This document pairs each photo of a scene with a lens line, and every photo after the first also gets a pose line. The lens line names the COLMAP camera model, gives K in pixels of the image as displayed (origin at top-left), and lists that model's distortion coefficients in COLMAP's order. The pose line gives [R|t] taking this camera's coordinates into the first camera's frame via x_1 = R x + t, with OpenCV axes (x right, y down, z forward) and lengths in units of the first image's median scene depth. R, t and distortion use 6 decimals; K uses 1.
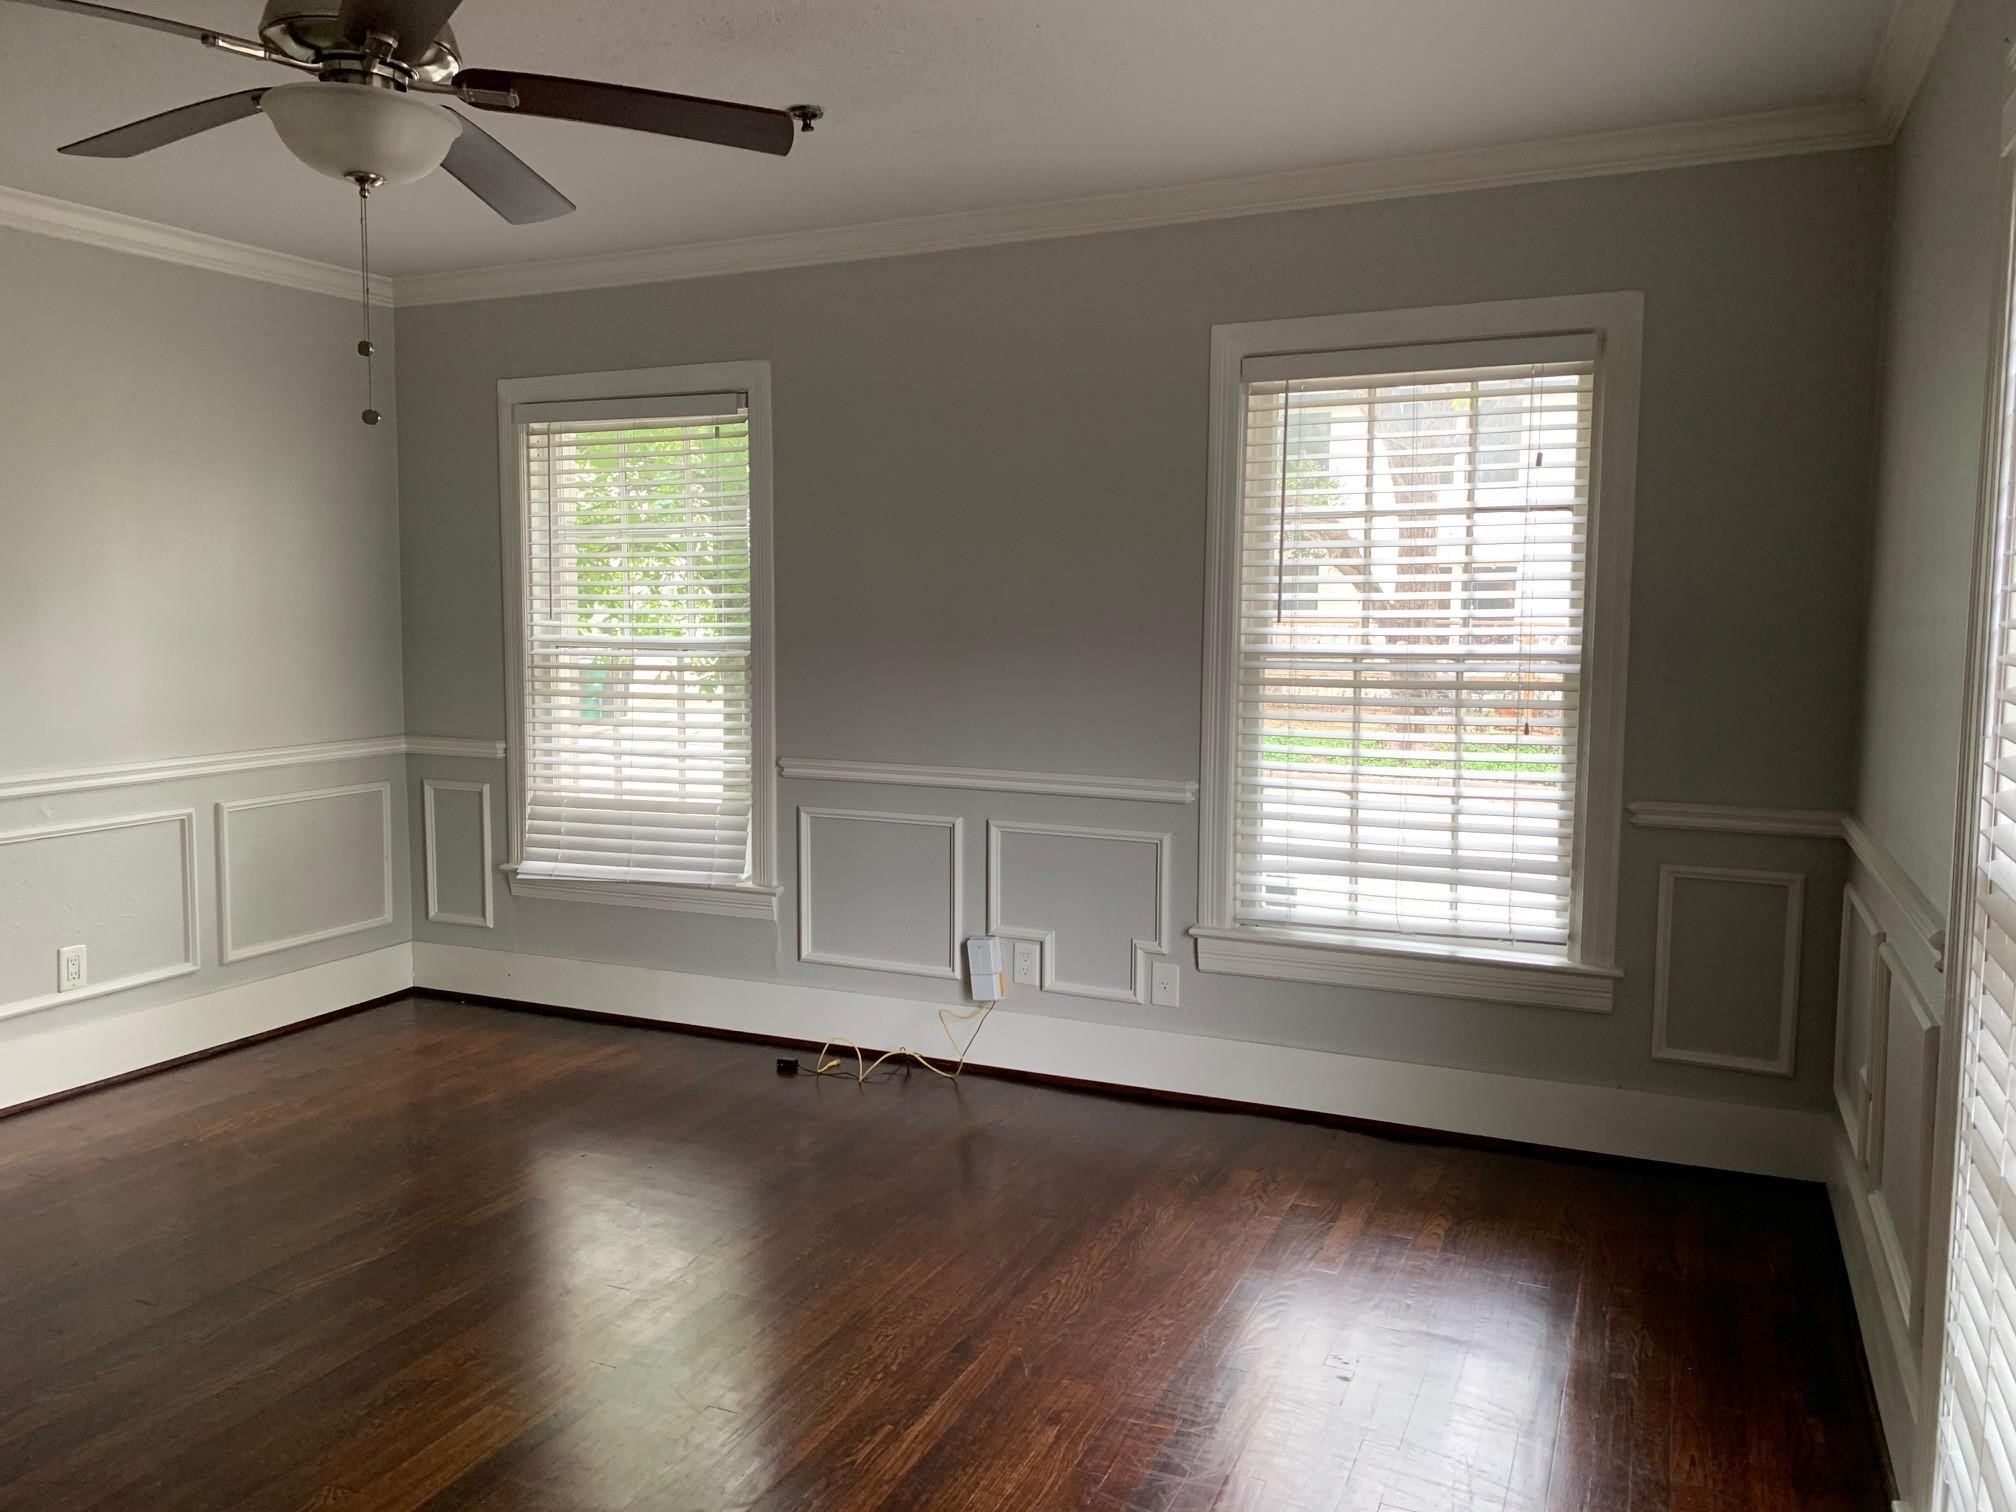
lens RADIAL K [[1539.0, 0, 963.1], [0, 1539.0, 737.4], [0, 0, 1]] dist [0.028405, -0.009544]
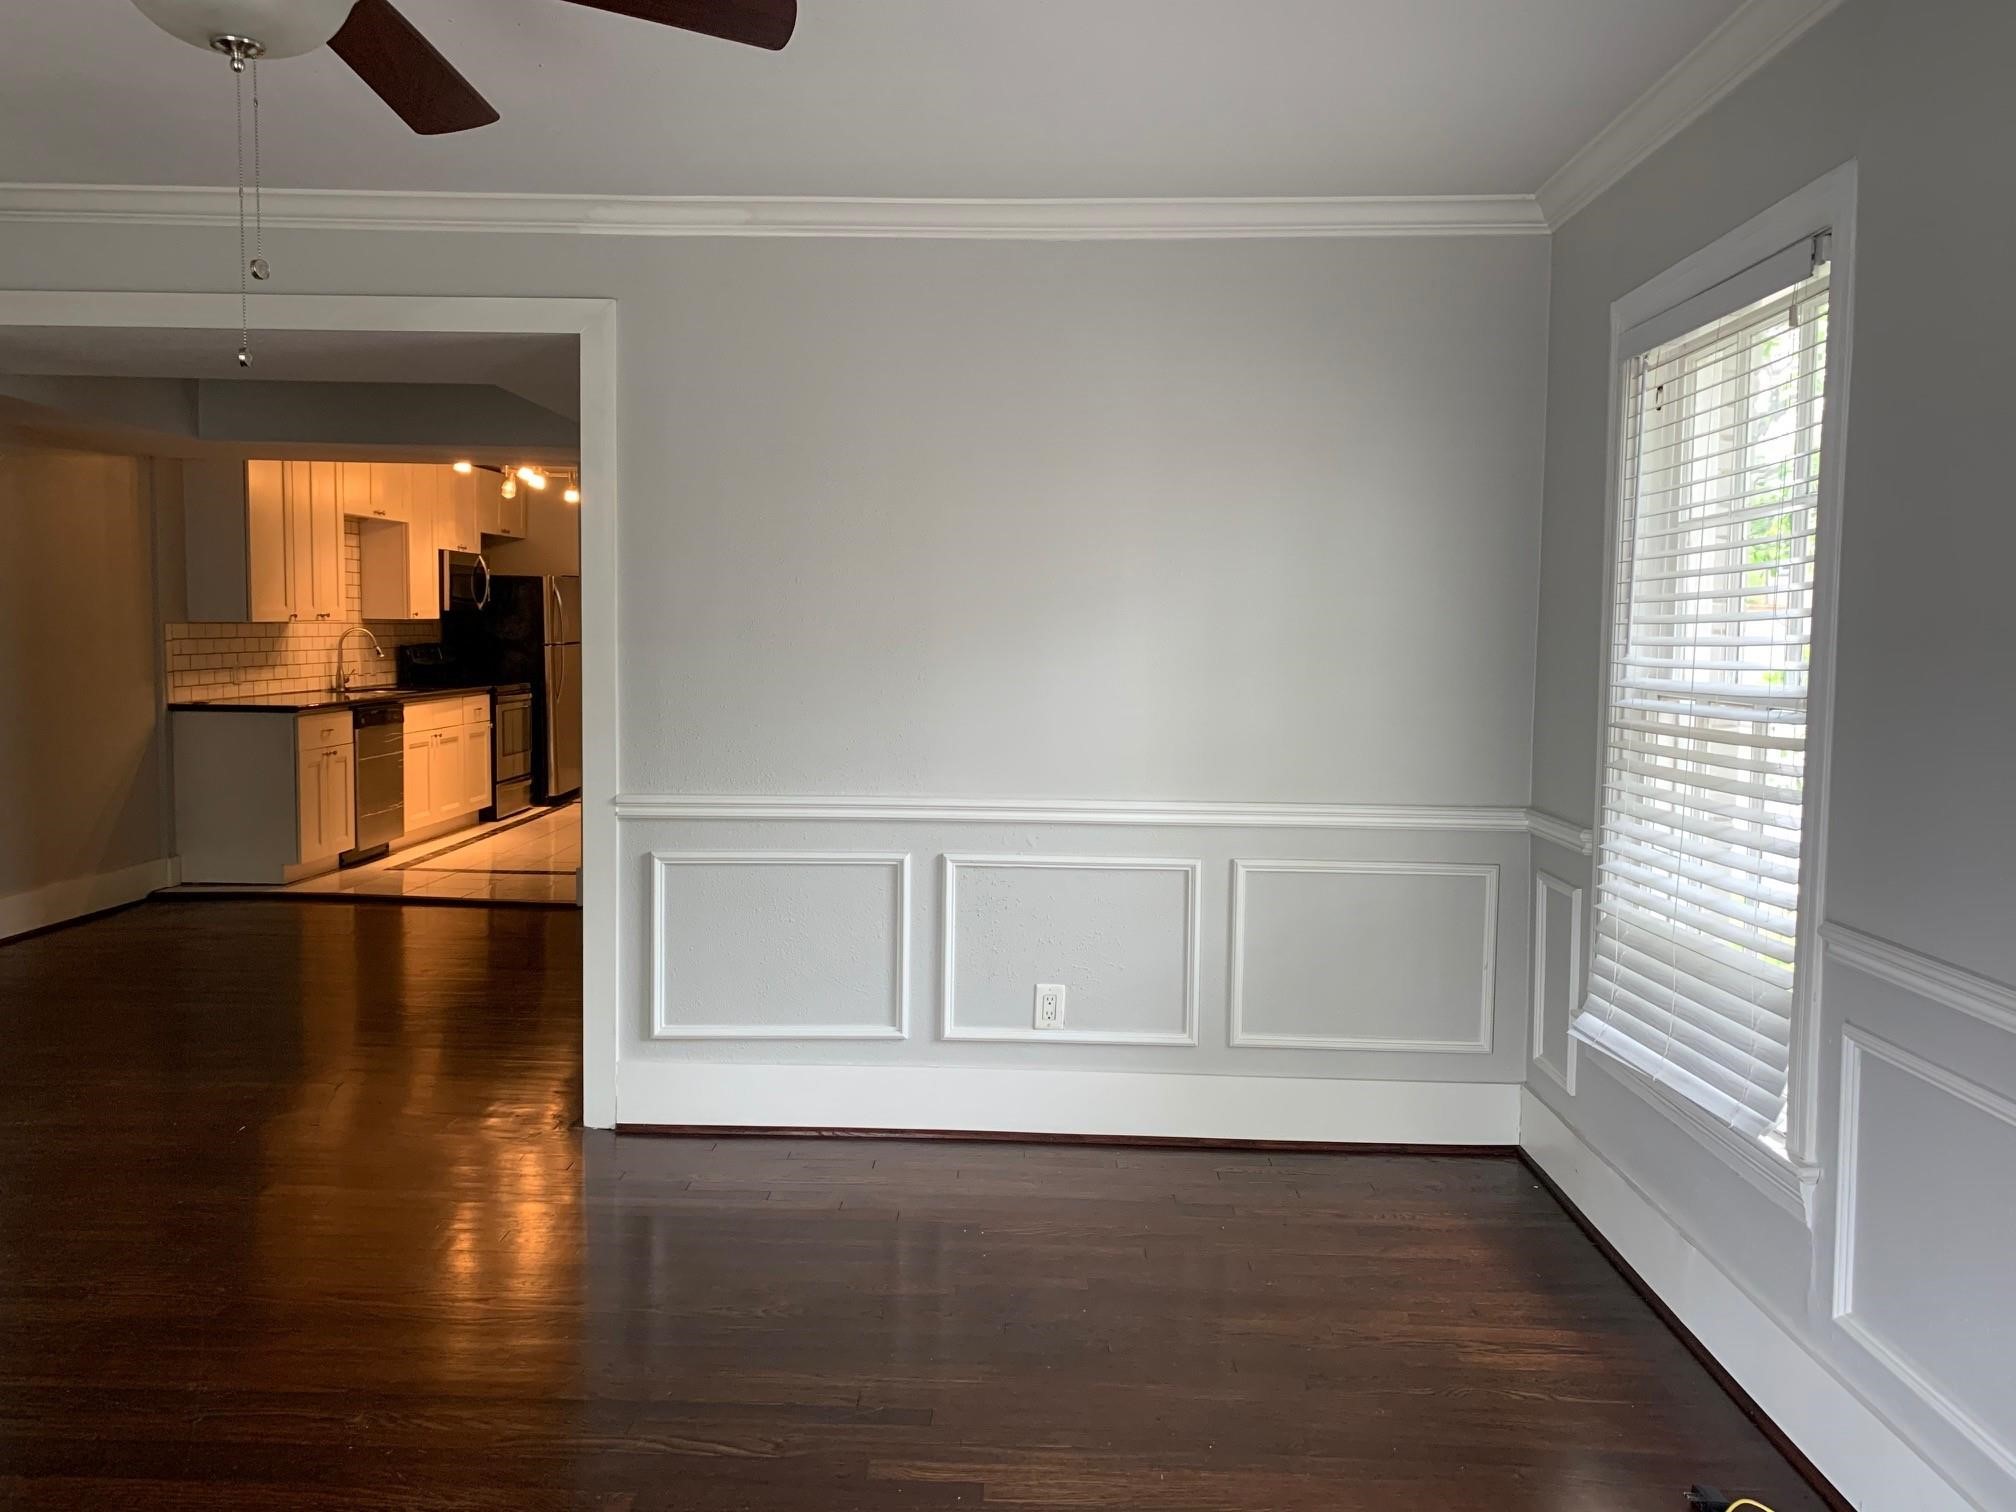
lens RADIAL K [[1519.9, 0, 1001.2], [0, 1519.9, 745.7], [0, 0, 1]] dist [0.009122, -0.003189]
pose [[0.400899, 0.071488, -0.913329, 0.246210], [-0.094469, 0.994862, 0.036403, -0.040993], [0.911238, 0.071687, 0.405593, 0.561118]]
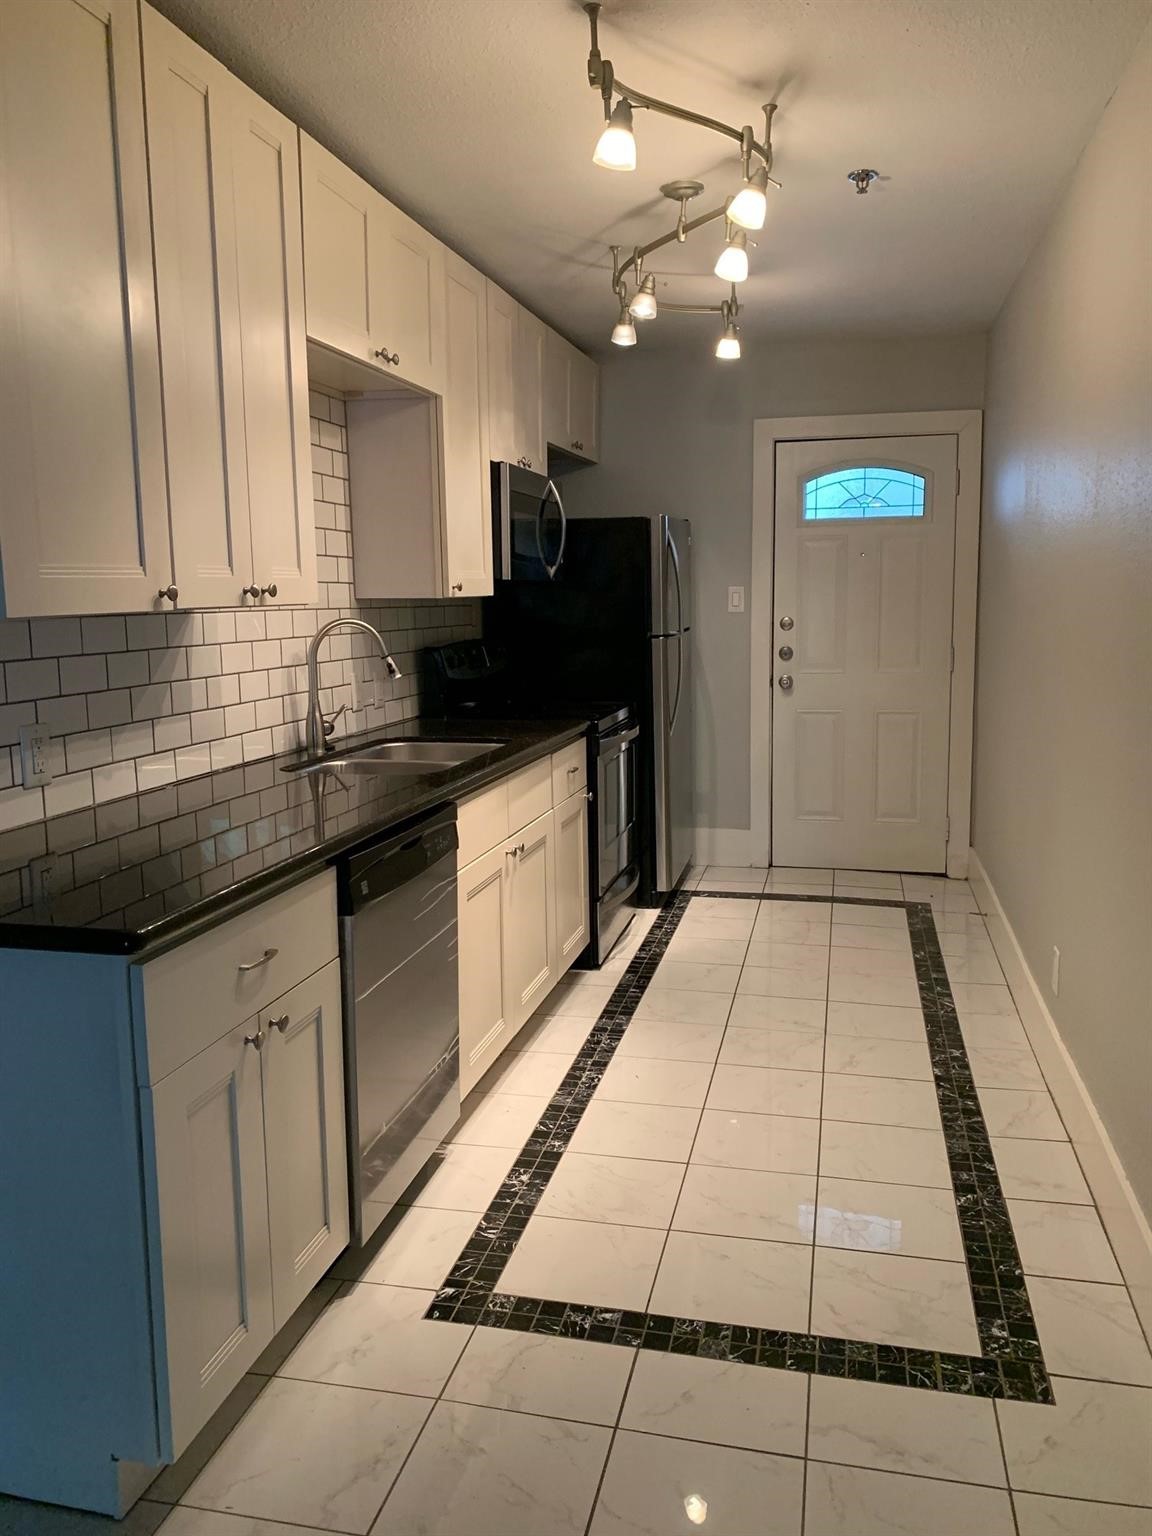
lens RADIAL K [[1136.5, 0, 598.6], [0, 1136.5, 744.6], [0, 0, 1]] dist [0.043808, -0.004227]
pose [[0.222798, 0.117659, -0.967738, -1.203740], [-0.074134, 0.991860, 0.103525, -0.049298], [0.972042, 0.048677, 0.229707, 0.583949]]
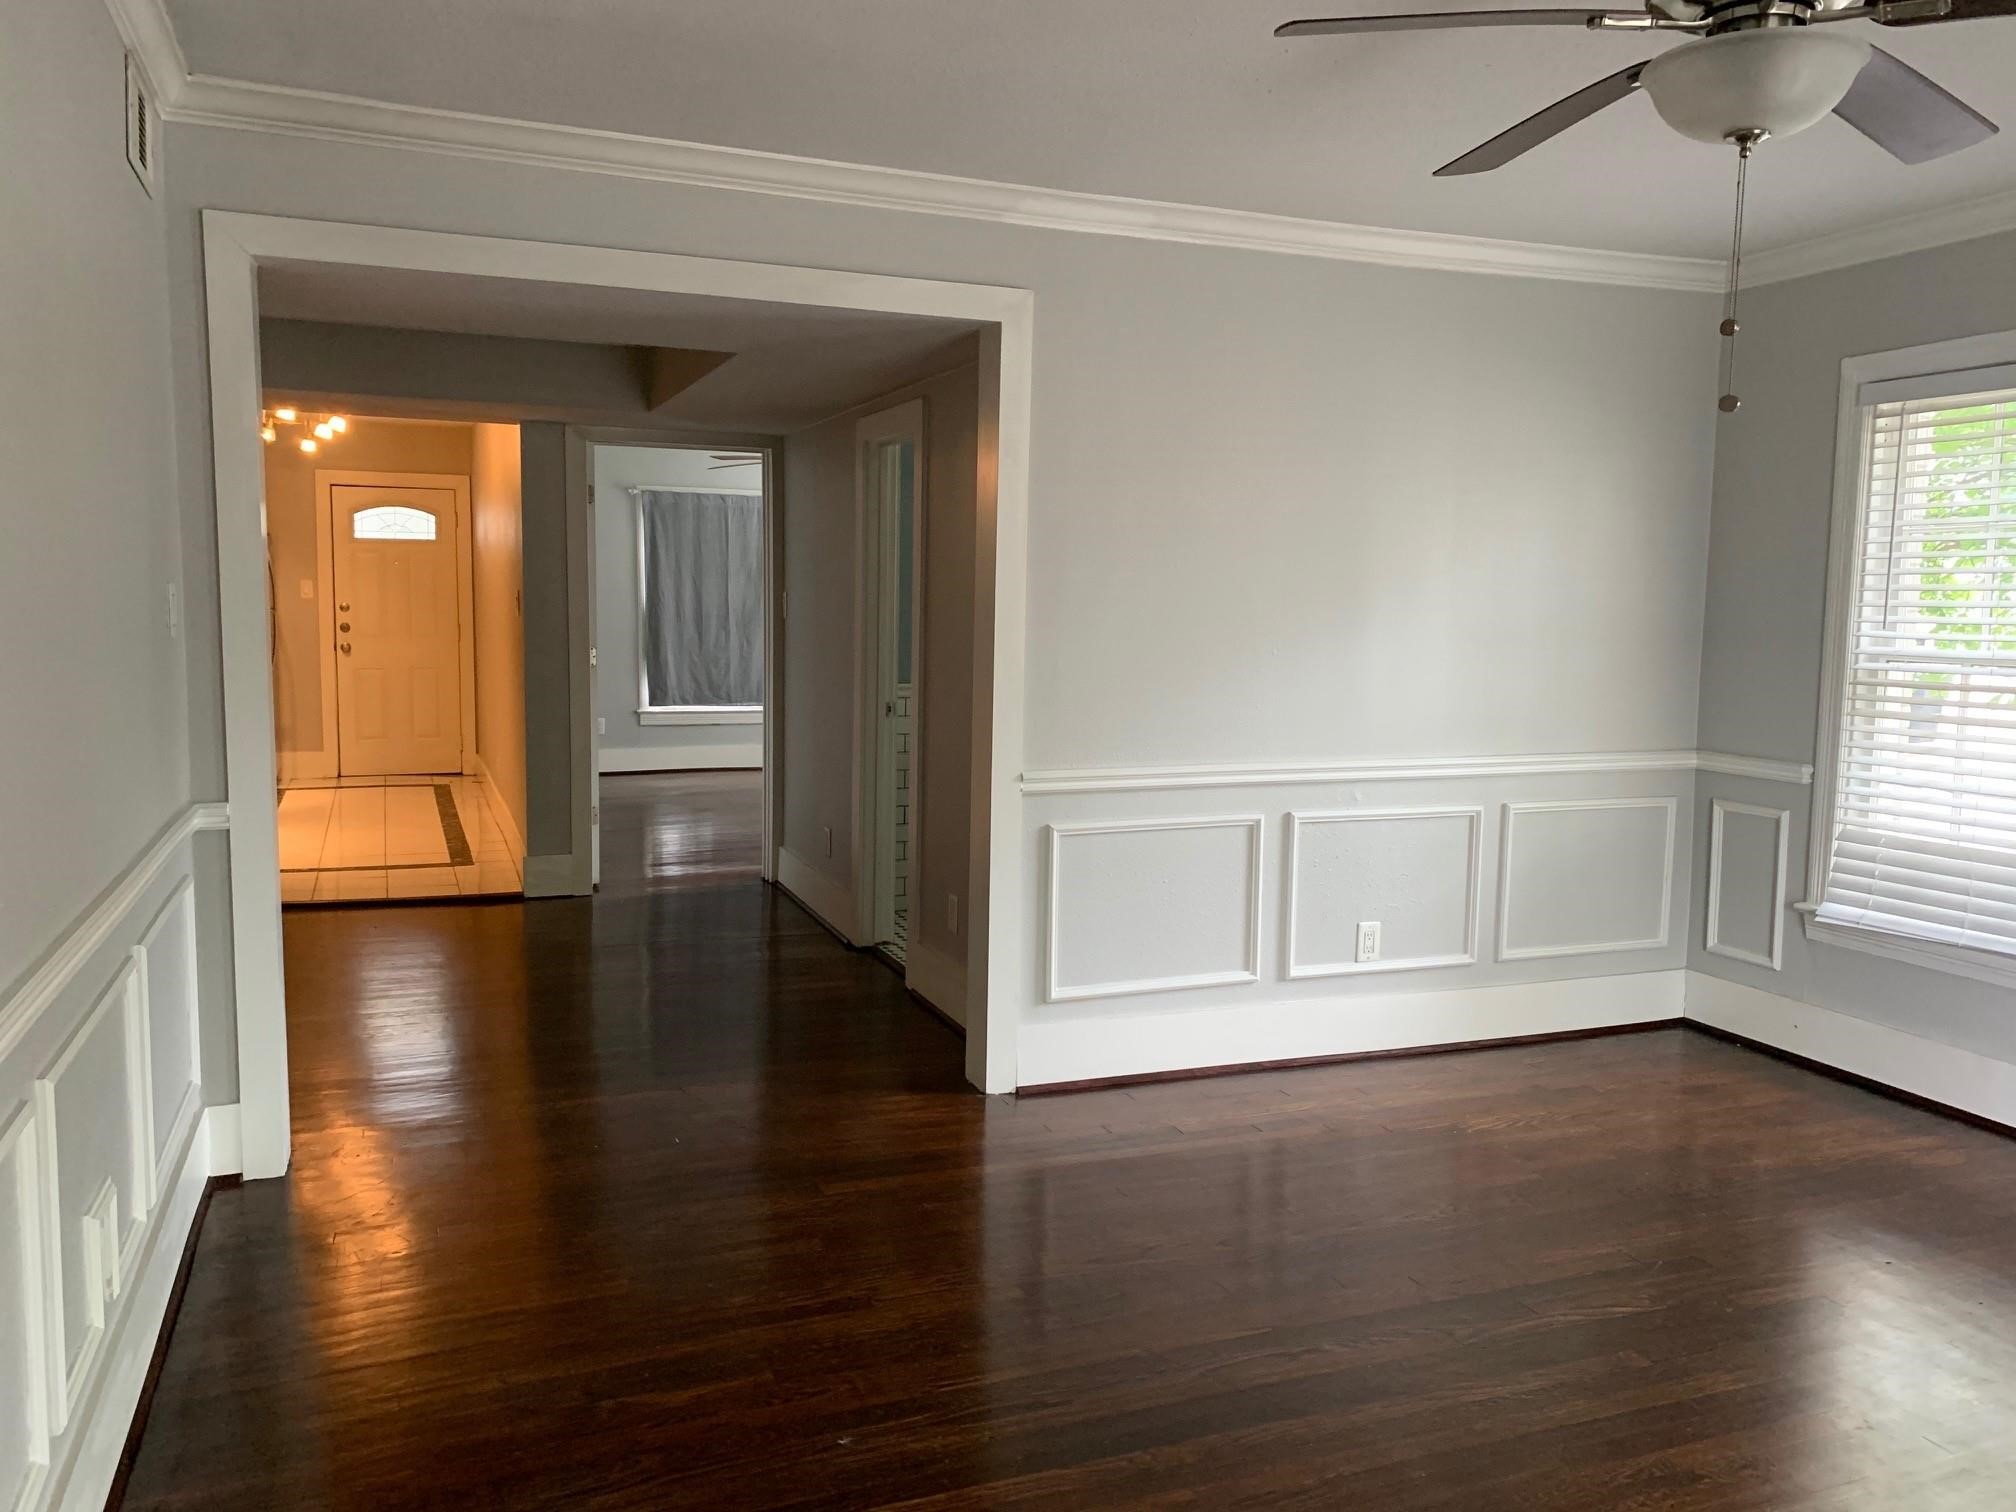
lens RADIAL K [[1567.7, 0, 999.0], [0, 1567.7, 748.4], [0, 0, 1]] dist [0.012385, 0.005030]
pose [[0.725765, 0.073848, -0.683968, -0.020481], [-0.072015, 0.996915, 0.031221, -0.001974], [0.684163, 0.026597, 0.728844, 0.019875]]
